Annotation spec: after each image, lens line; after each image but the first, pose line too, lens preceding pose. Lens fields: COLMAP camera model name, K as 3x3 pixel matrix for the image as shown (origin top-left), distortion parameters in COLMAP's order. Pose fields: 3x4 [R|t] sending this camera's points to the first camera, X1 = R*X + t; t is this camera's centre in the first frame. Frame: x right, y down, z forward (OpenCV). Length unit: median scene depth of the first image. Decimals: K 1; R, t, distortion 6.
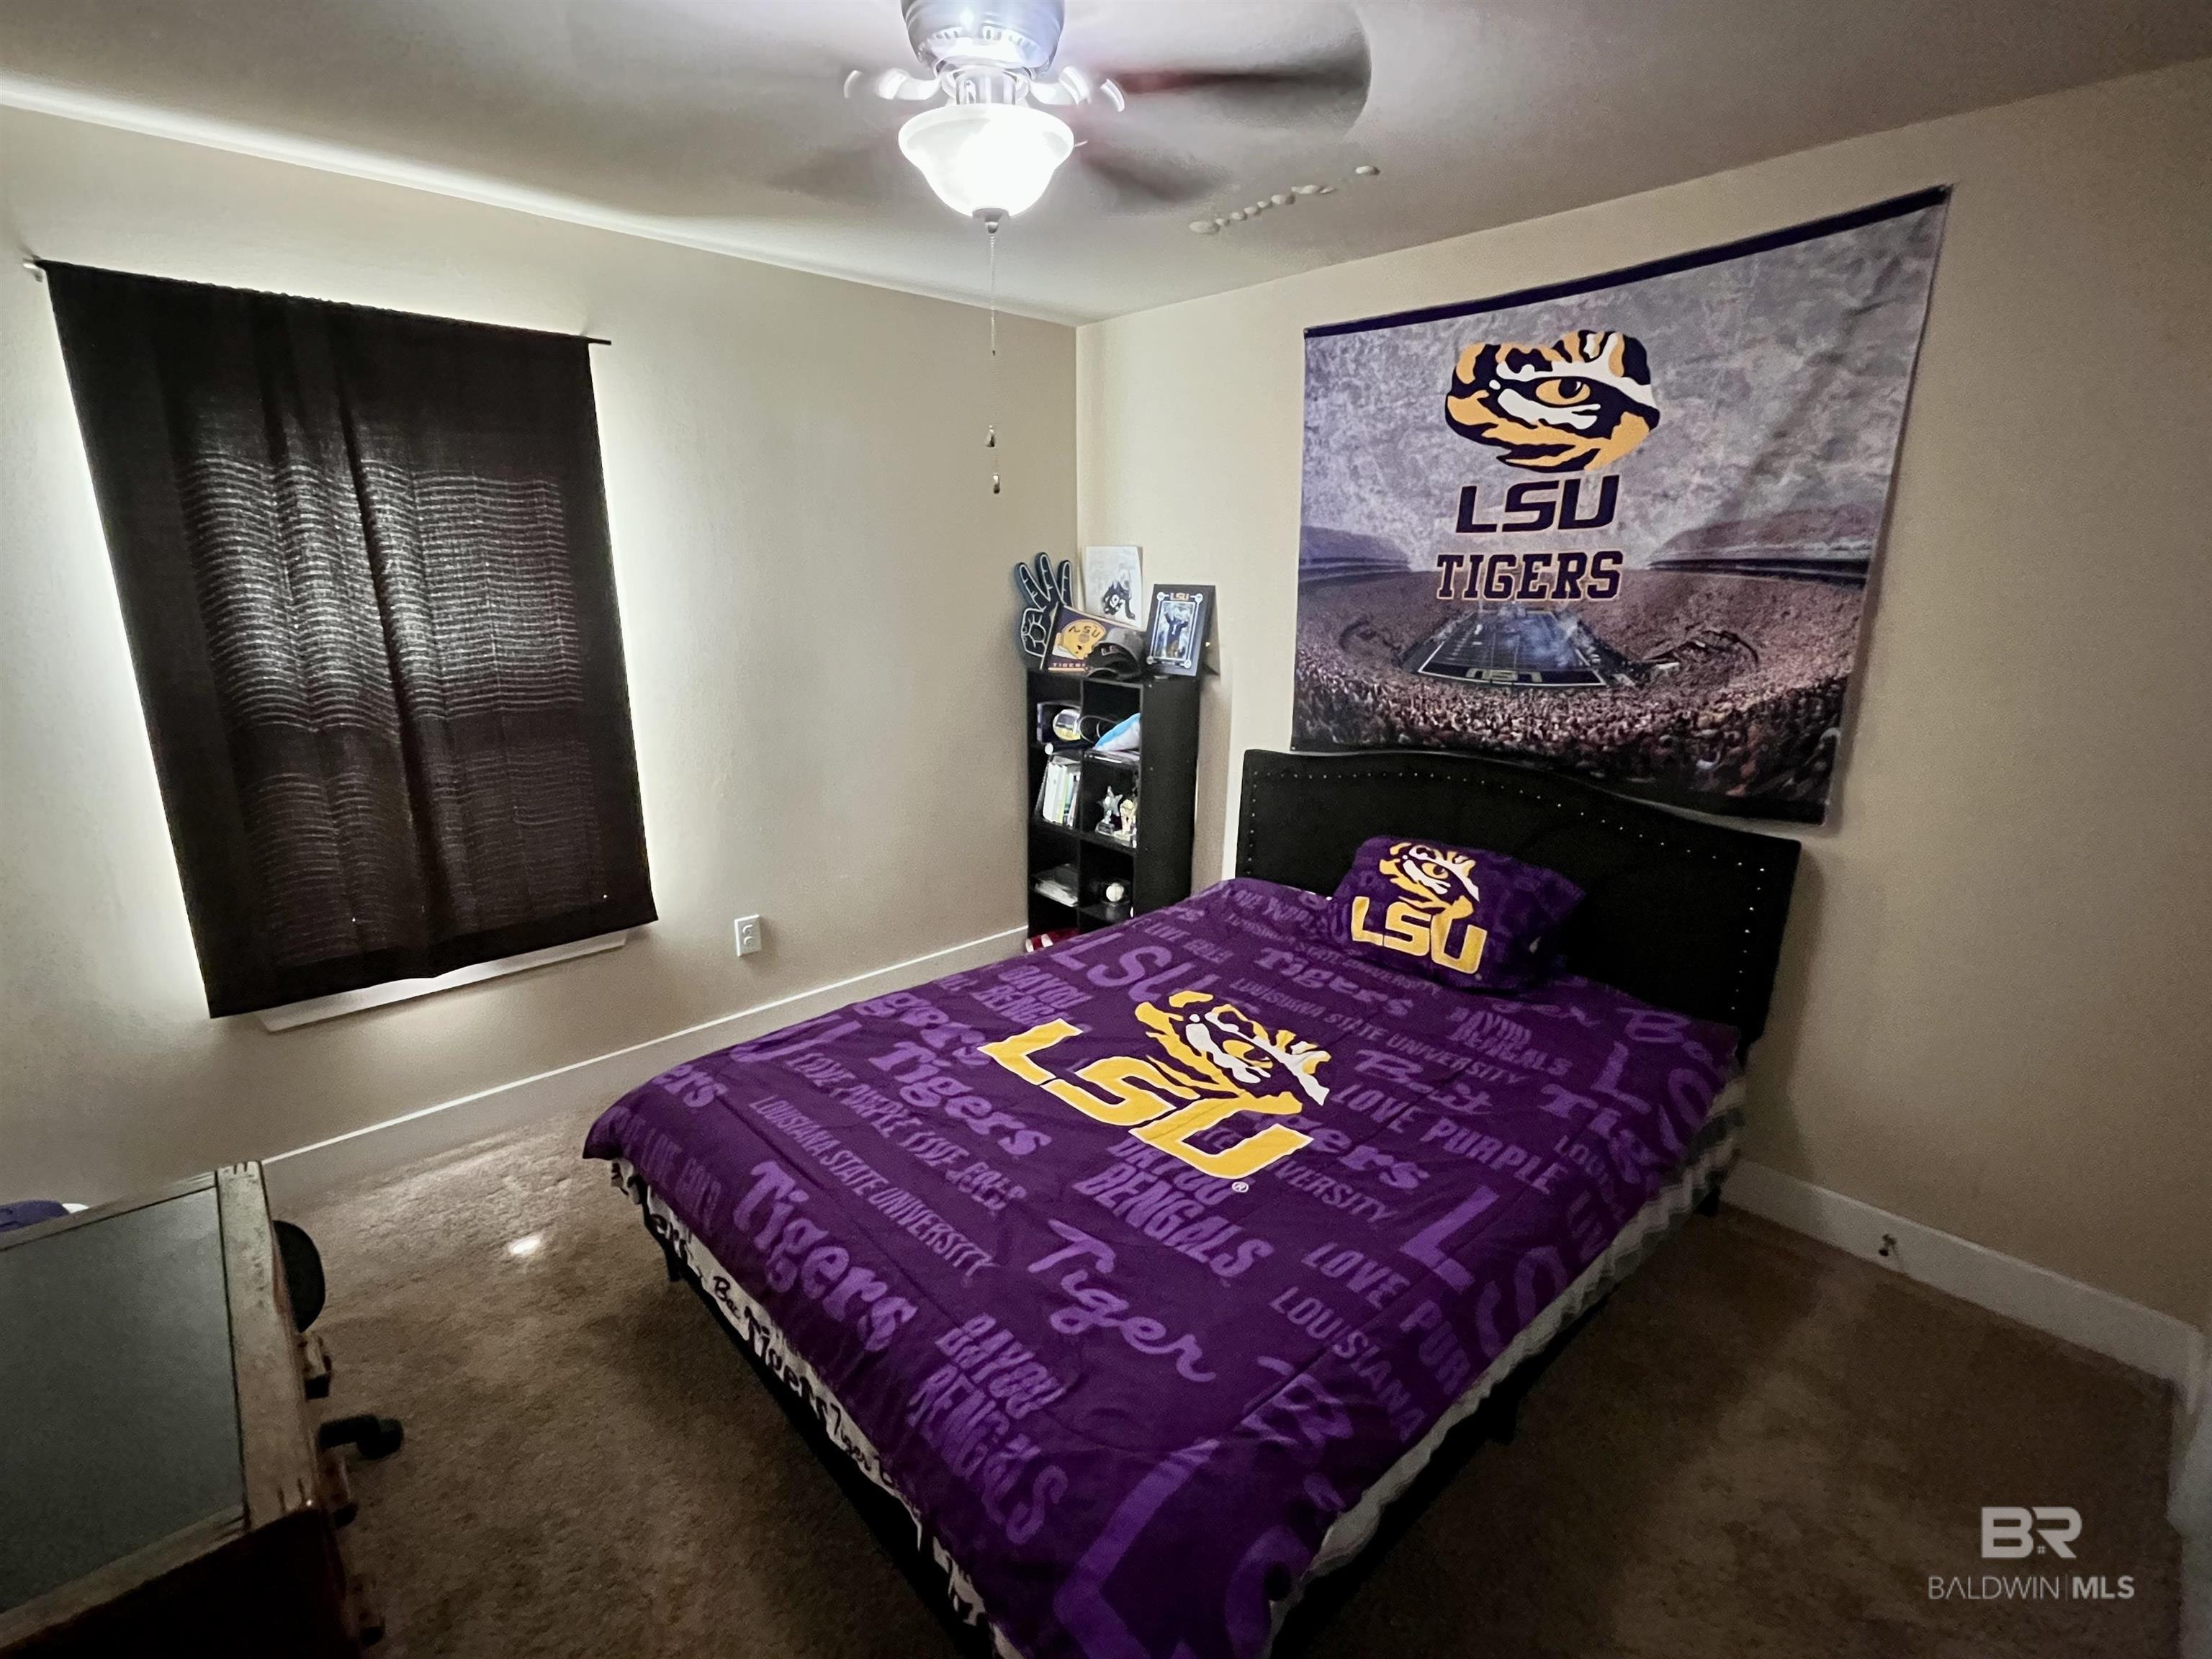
lens RADIAL K [[999.5, 0, 1109.7], [0, 999.5, 838.0], [0, 0, 1]] dist [-0.001483, -0.000343]
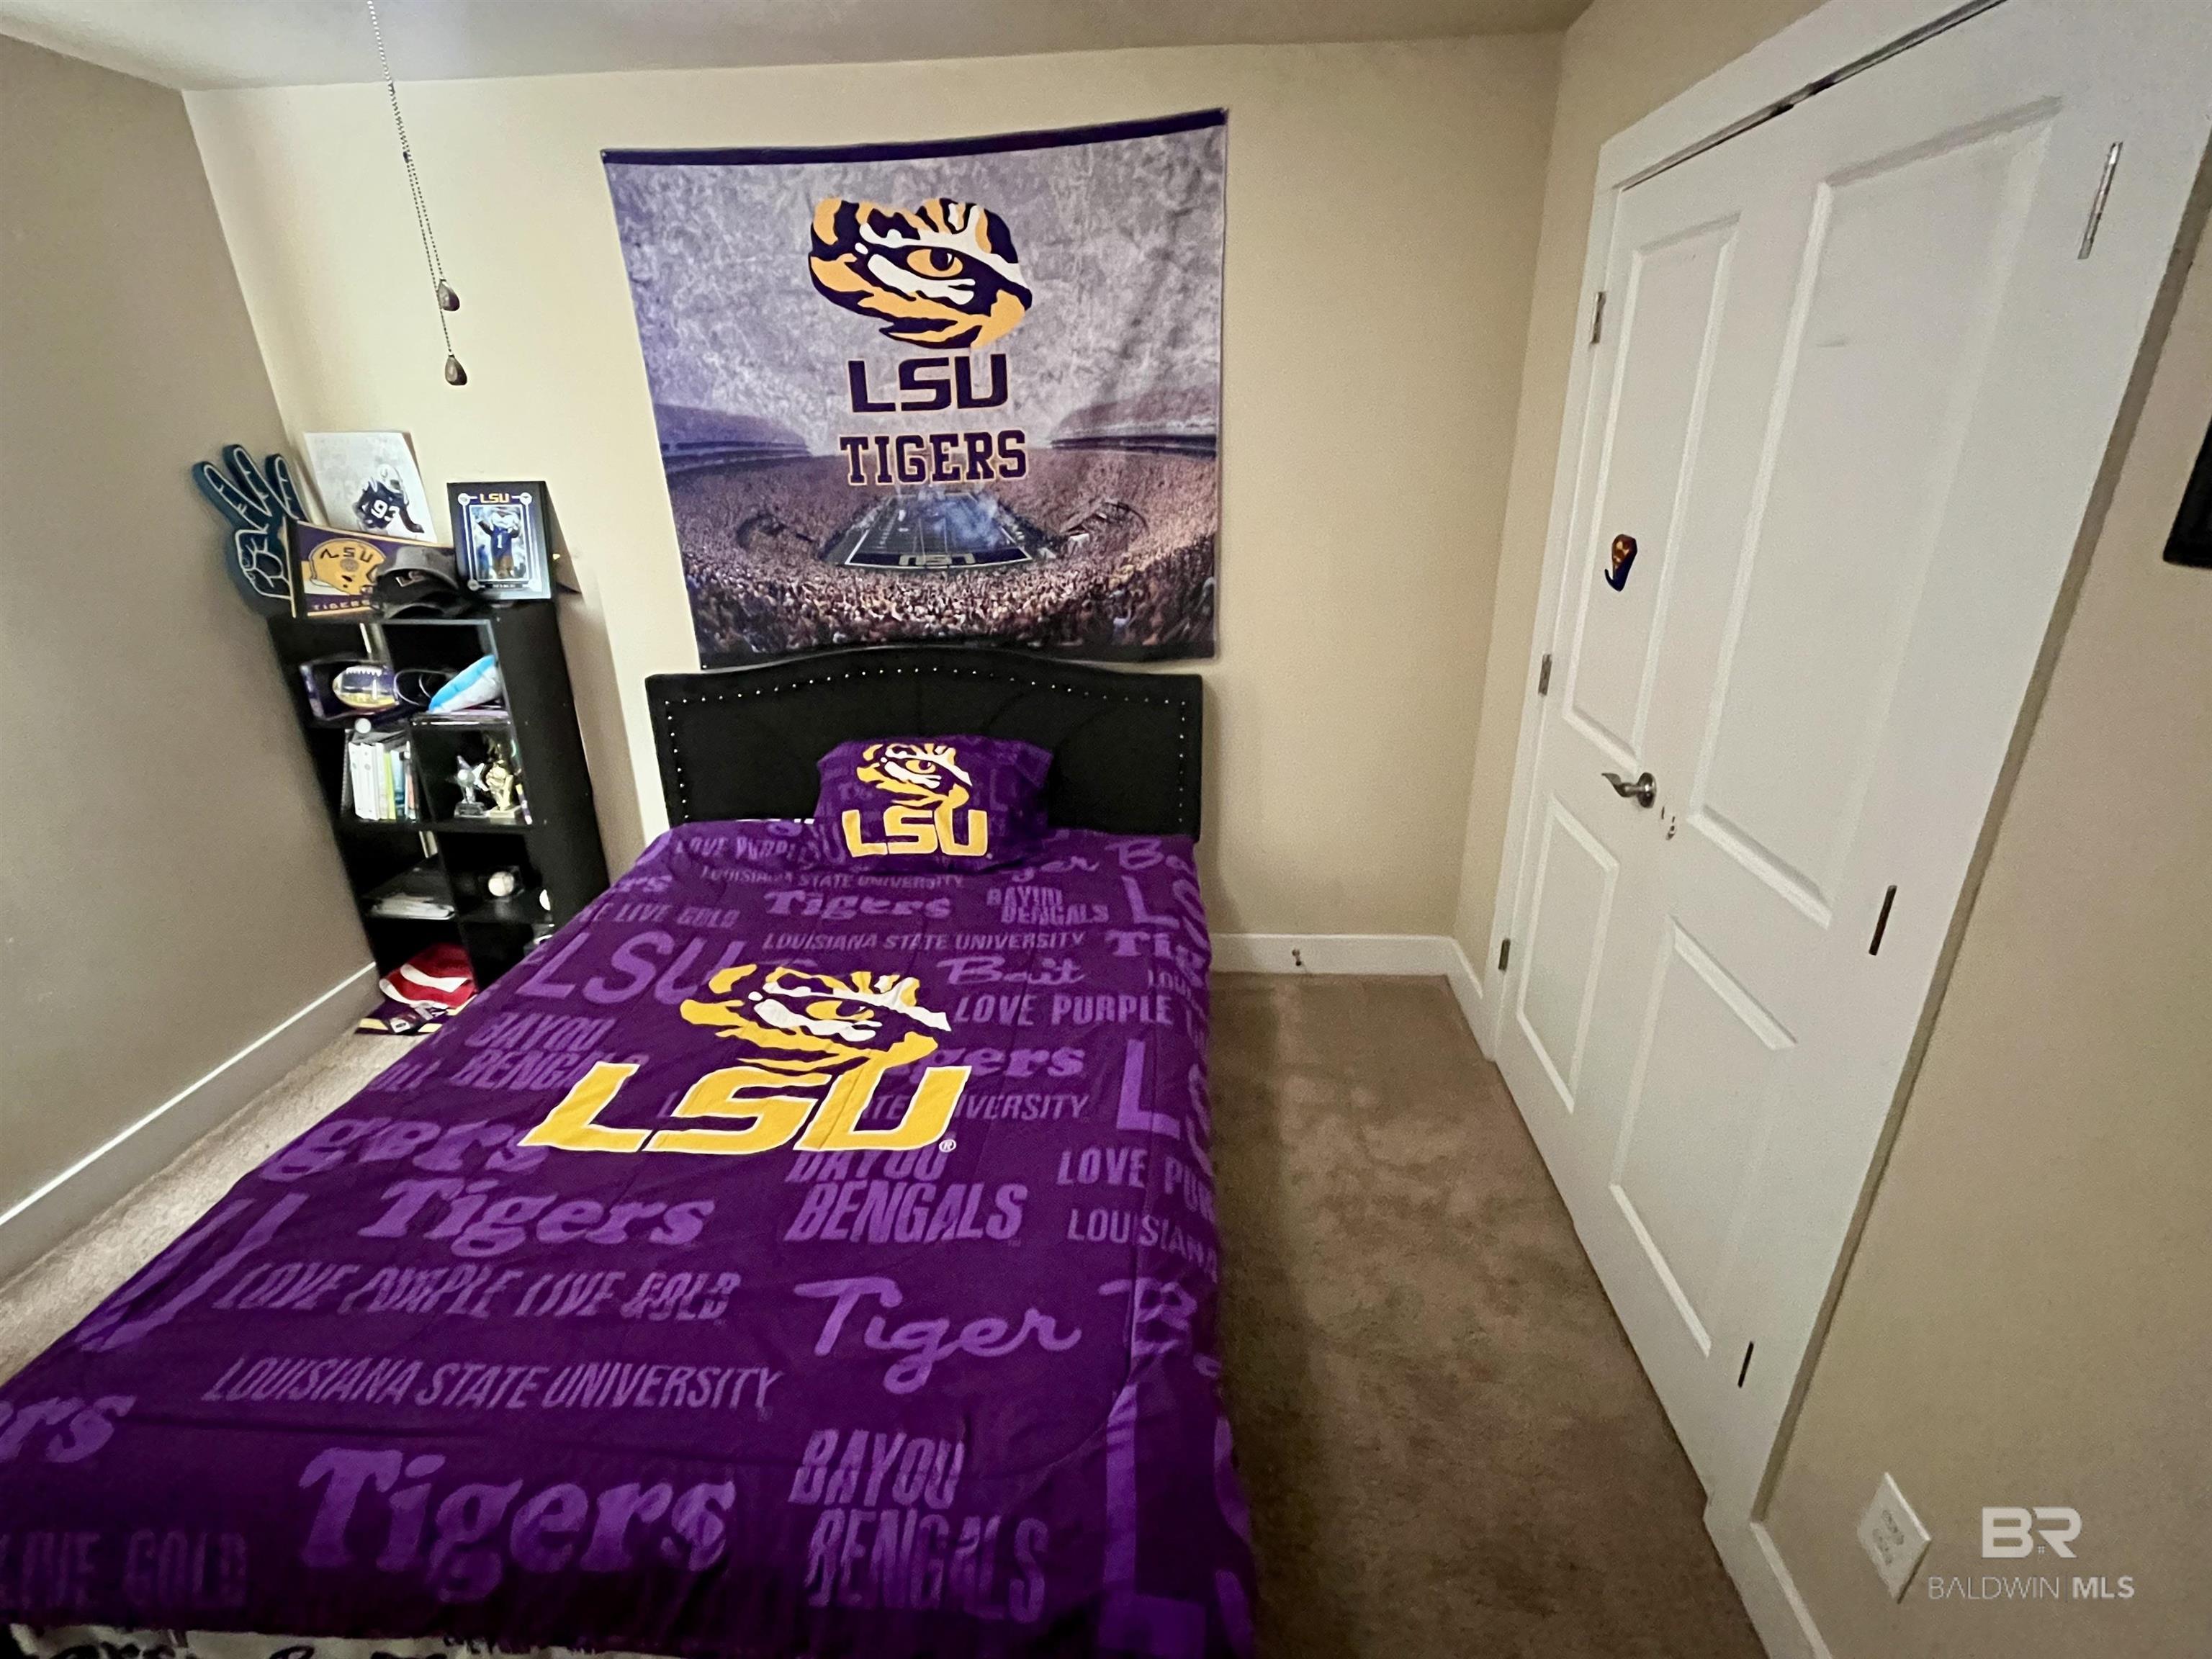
lens RADIAL K [[999.5, 0, 1102.4], [0, 999.5, 832.4], [0, 0, 1]] dist [-0.001483, -0.000343]
pose [[0.731563, -0.279152, 0.622005, -0.200402], [0.200918, 0.960090, 0.194575, -0.068631], [-0.651497, -0.017372, 0.758452, 0.140009]]
